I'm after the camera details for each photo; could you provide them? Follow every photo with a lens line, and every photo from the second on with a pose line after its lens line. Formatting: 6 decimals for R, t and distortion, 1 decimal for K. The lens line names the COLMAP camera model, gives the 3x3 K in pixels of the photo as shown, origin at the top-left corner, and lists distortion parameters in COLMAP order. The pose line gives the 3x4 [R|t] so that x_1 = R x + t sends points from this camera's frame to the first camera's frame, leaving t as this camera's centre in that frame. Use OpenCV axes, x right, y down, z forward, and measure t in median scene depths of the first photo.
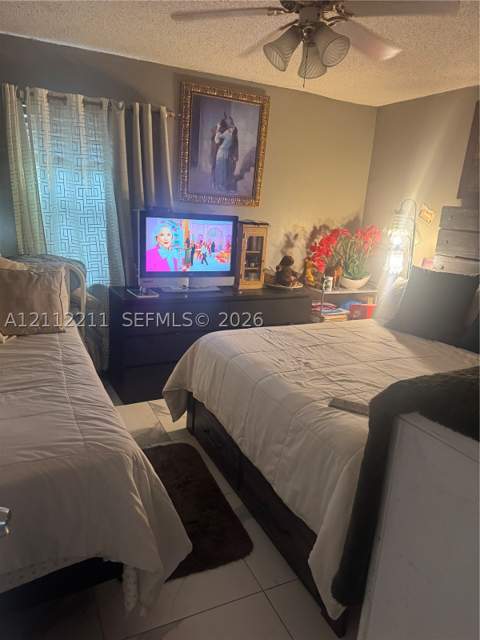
lens RADIAL K [[451.4, 0, 238.4], [0, 451.4, 324.5], [0, 0, 1]] dist [0.067965, -0.079049]
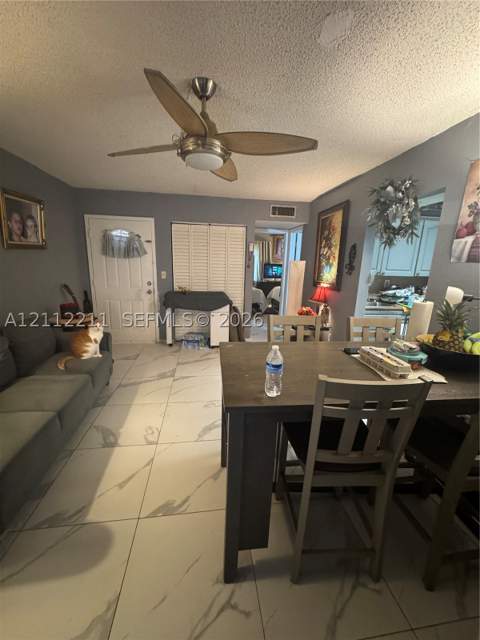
lens RADIAL K [[257.2, 0, 239.1], [0, 257.2, 319.4], [0, 0, 1]] dist [0.000072, 0.000001]
pose [[0.956120, 0.037599, -0.290554, 0.352457], [-0.047876, 0.998451, -0.028339, 0.436234], [0.289038, 0.041006, 0.956439, -1.690568]]
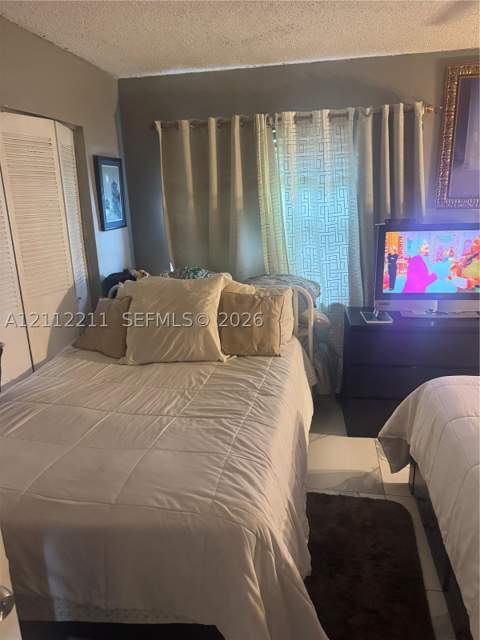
lens RADIAL K [[451.4, 0, 241.8], [0, 451.4, 325.2], [0, 0, 1]] dist [0.067965, -0.079049]
pose [[0.809019, 0.075679, -0.582890, 0.105942], [-0.076559, 0.996796, 0.023158, -0.059244], [0.582775, 0.025890, 0.812221, 0.129715]]
